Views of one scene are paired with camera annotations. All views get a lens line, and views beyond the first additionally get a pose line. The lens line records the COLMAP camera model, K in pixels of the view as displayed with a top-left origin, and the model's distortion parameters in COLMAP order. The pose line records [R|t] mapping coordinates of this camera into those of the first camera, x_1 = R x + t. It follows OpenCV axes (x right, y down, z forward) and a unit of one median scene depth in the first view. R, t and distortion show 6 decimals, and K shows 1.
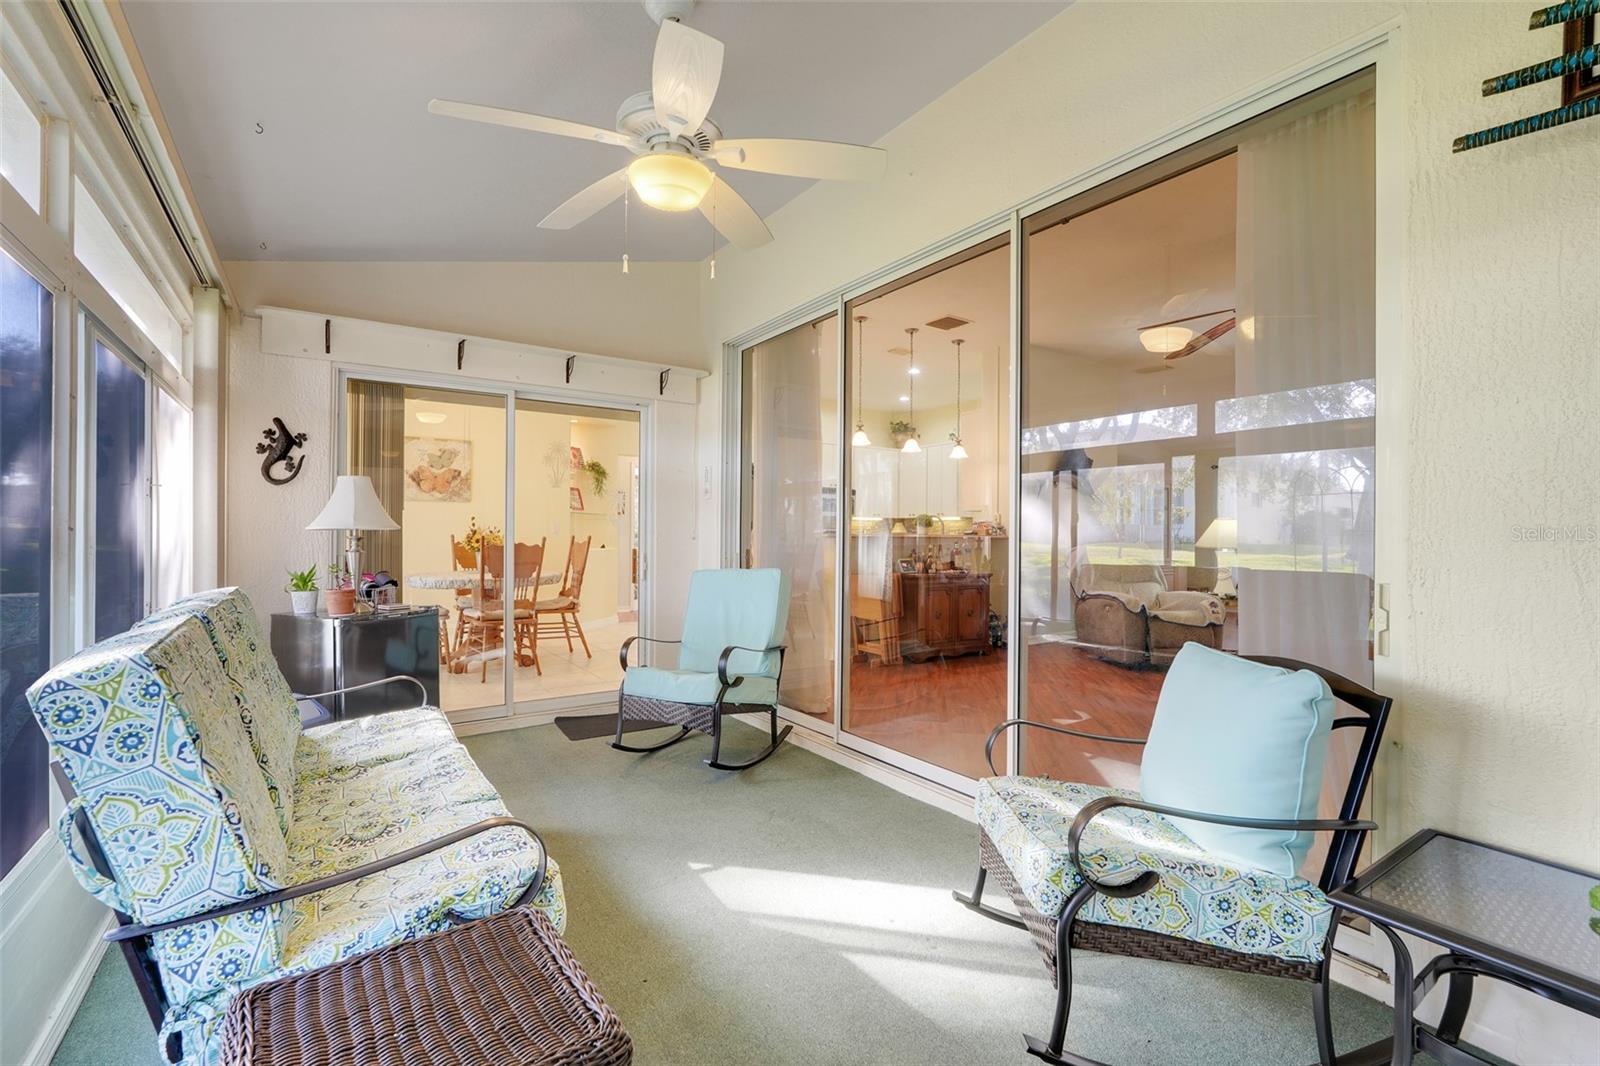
lens RADIAL K [[706.3, 0, 788.4], [0, 706.3, 529.5], [0, 0, 1]] dist [-0.006486, 0.003153]
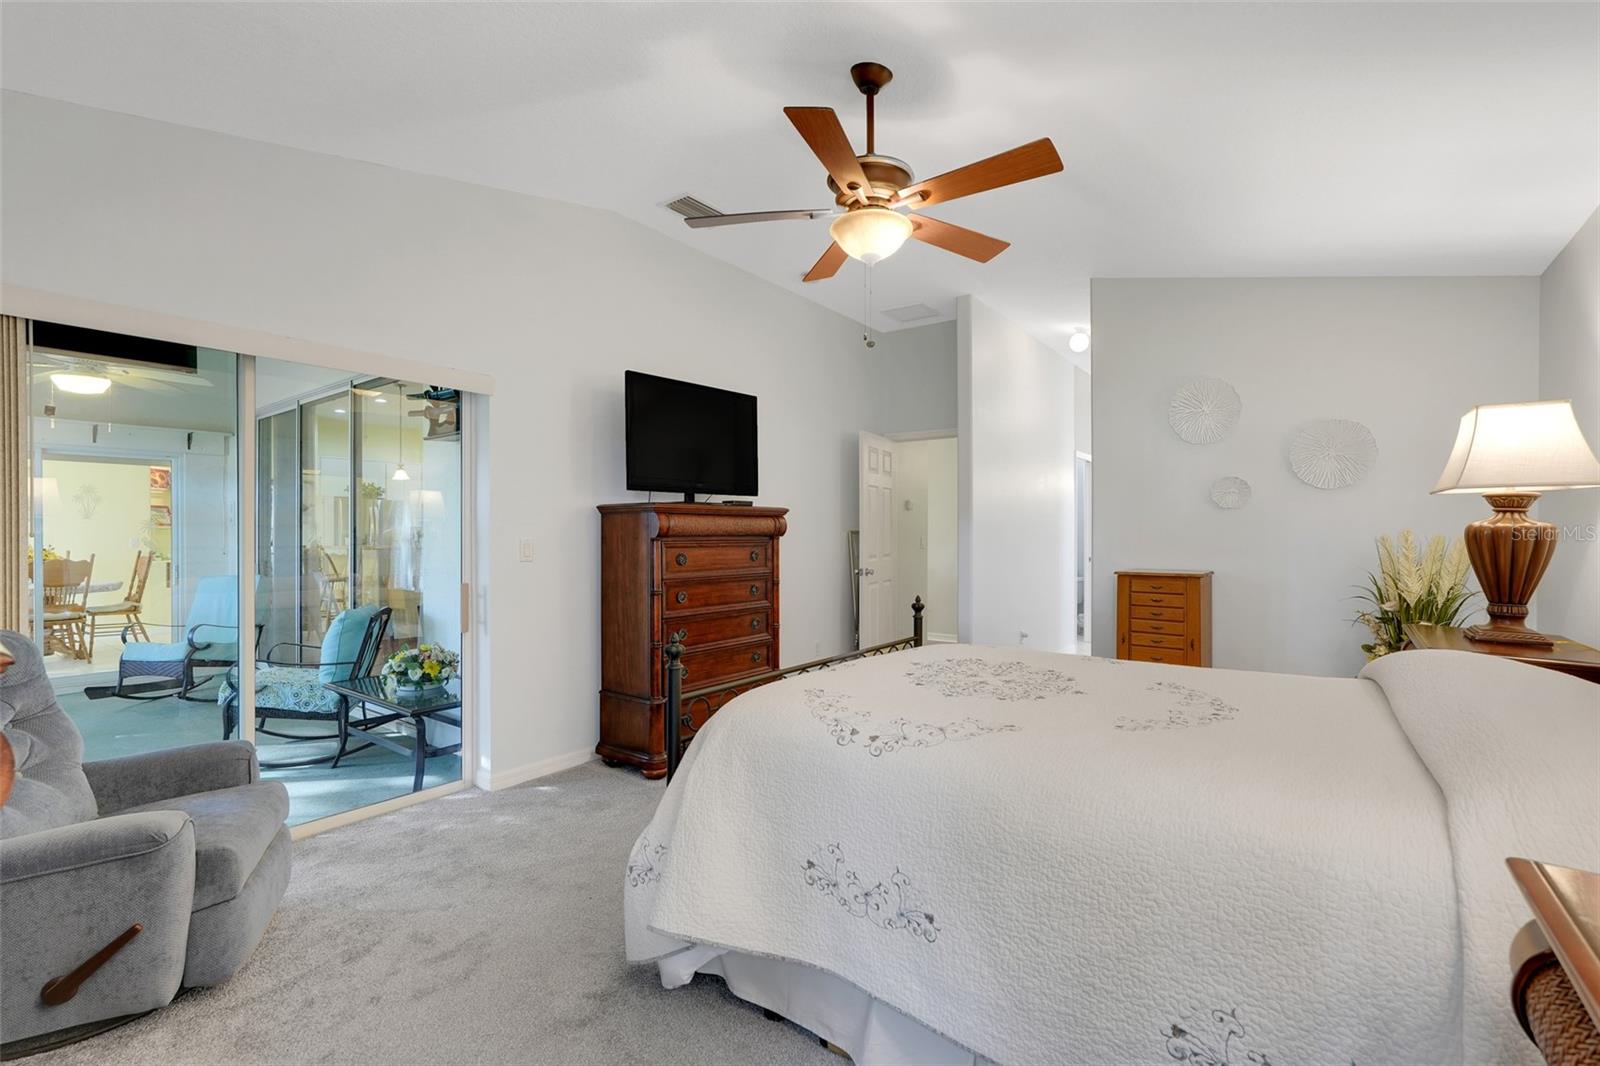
lens RADIAL K [[706.3, 0, 806.1], [0, 706.3, 531.2], [0, 0, 1]] dist [-0.006486, 0.003153]
pose [[0.939405, -0.009345, 0.342682, 0.442890], [0.006488, 0.999934, 0.009483, -0.035072], [-0.342748, -0.006685, 0.939404, -0.647841]]
